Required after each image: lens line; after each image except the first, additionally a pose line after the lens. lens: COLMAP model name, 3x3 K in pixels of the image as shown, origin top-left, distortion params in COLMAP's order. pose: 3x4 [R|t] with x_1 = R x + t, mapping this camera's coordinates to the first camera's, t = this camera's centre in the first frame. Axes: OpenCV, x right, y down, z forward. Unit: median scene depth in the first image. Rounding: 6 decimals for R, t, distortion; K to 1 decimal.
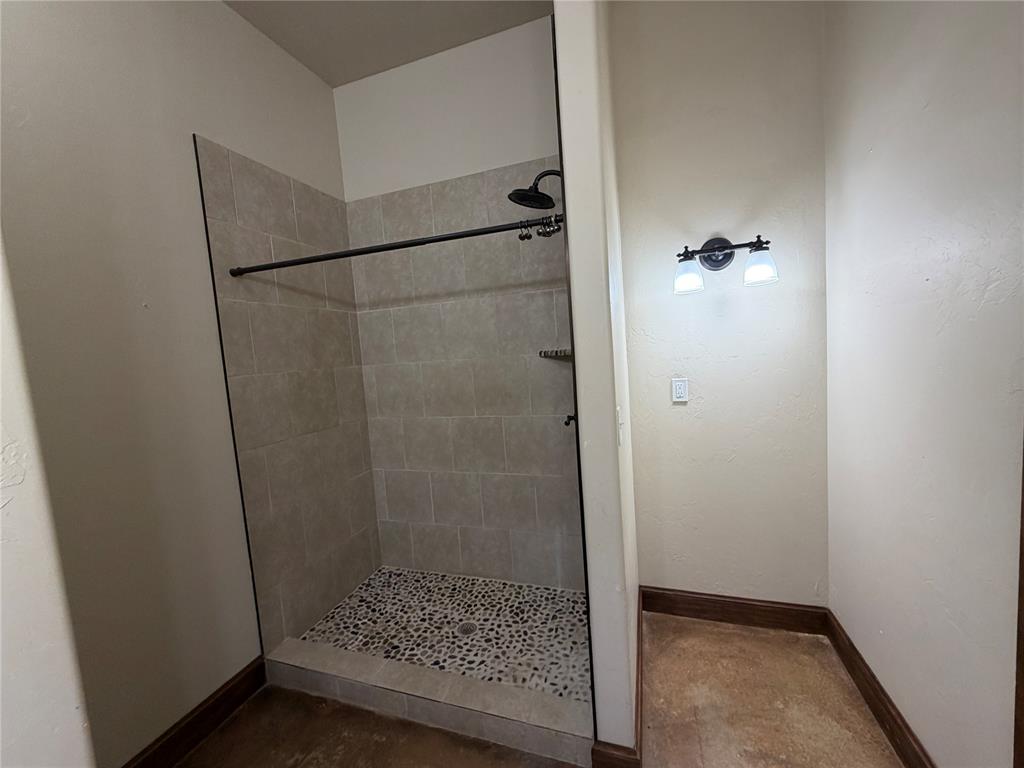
lens RADIAL K [[411.8, 0, 510.9], [0, 411.8, 382.5], [0, 0, 1]] dist [0.002410, -0.000066]
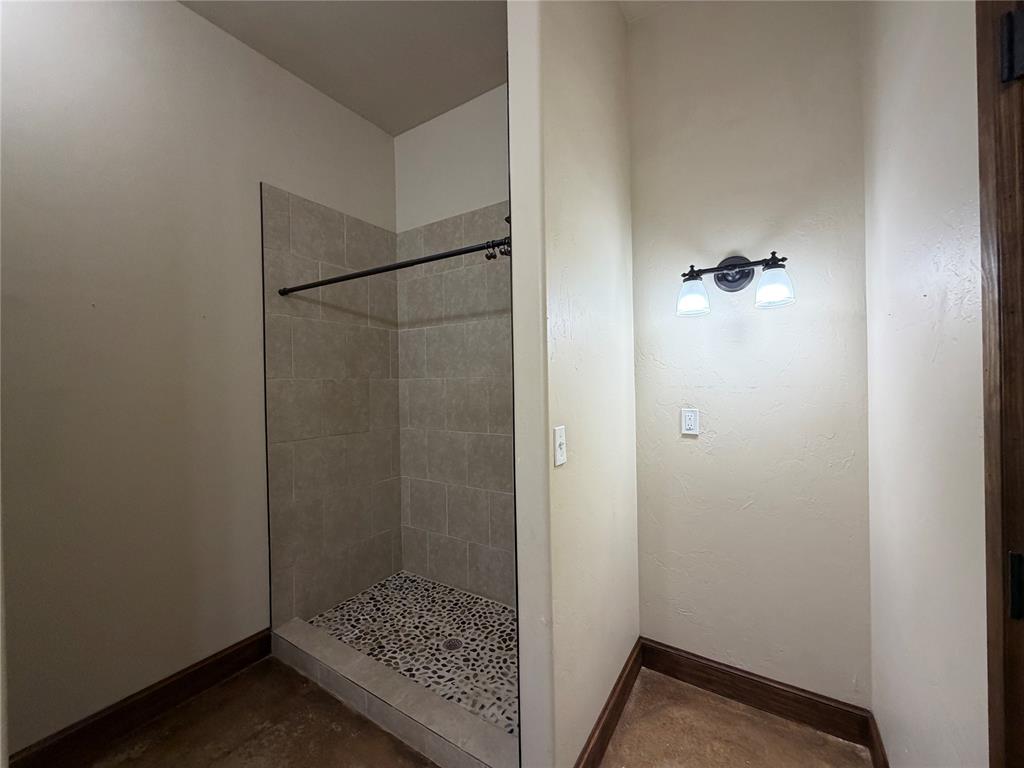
lens RADIAL K [[411.8, 0, 509.1], [0, 411.8, 382.6], [0, 0, 1]] dist [0.002410, -0.000066]
pose [[0.967805, 0.054842, -0.245654, 0.249630], [-0.071087, 0.995797, -0.057753, 0.014417], [0.241454, 0.073357, 0.967636, 0.021067]]
